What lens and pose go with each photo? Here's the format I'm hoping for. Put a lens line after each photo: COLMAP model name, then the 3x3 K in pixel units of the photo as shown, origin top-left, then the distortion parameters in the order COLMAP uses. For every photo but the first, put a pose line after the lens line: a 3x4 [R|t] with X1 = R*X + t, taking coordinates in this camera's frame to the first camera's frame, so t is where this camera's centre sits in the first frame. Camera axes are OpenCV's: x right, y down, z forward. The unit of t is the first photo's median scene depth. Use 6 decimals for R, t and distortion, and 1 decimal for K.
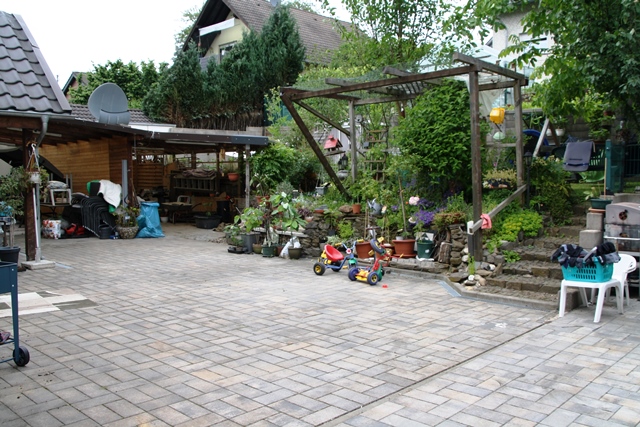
lens RADIAL K [[591.9, 0, 335.4], [0, 591.9, 212.2], [0, 0, 1]] dist [-0.122642, 0.175826]
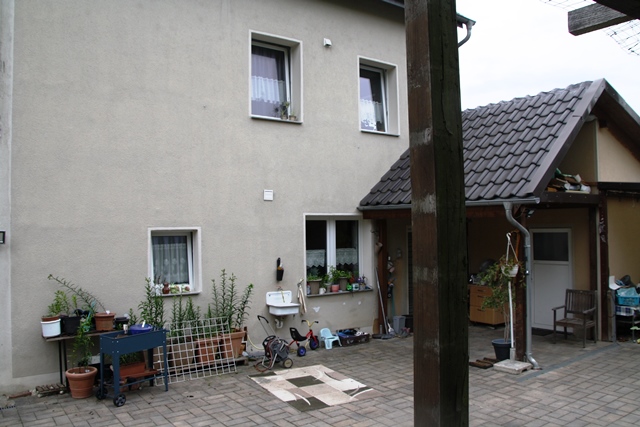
lens RADIAL K [[526.3, 0, 320.0], [0, 526.3, 213.5], [0, 0, 1]] dist [-0.152437, 0.114519]
pose [[-0.199611, -0.023604, -0.979591, 0.358337], [-0.045730, 0.998845, -0.014750, -0.131161], [0.978807, 0.041853, -0.200460, 0.926671]]
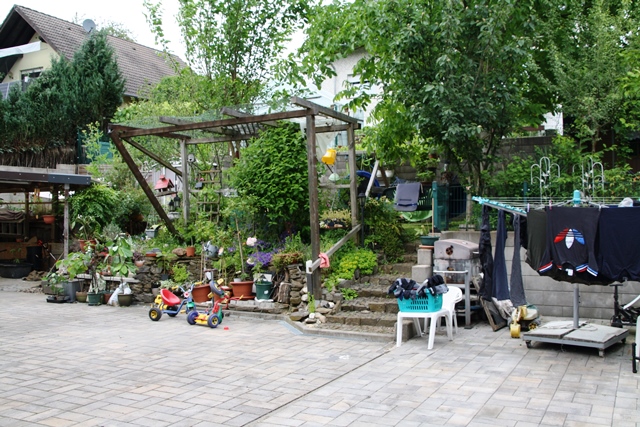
lens RADIAL K [[627.0, 0, 320.0], [0, 627.0, 213.5], [0, 0, 1]] dist [-0.002345, 0.014206]
pose [[0.966972, -0.003831, 0.254856, -0.025017], [0.021463, 0.997560, -0.066439, 0.005836], [-0.253979, 0.069715, 0.964694, -0.050916]]
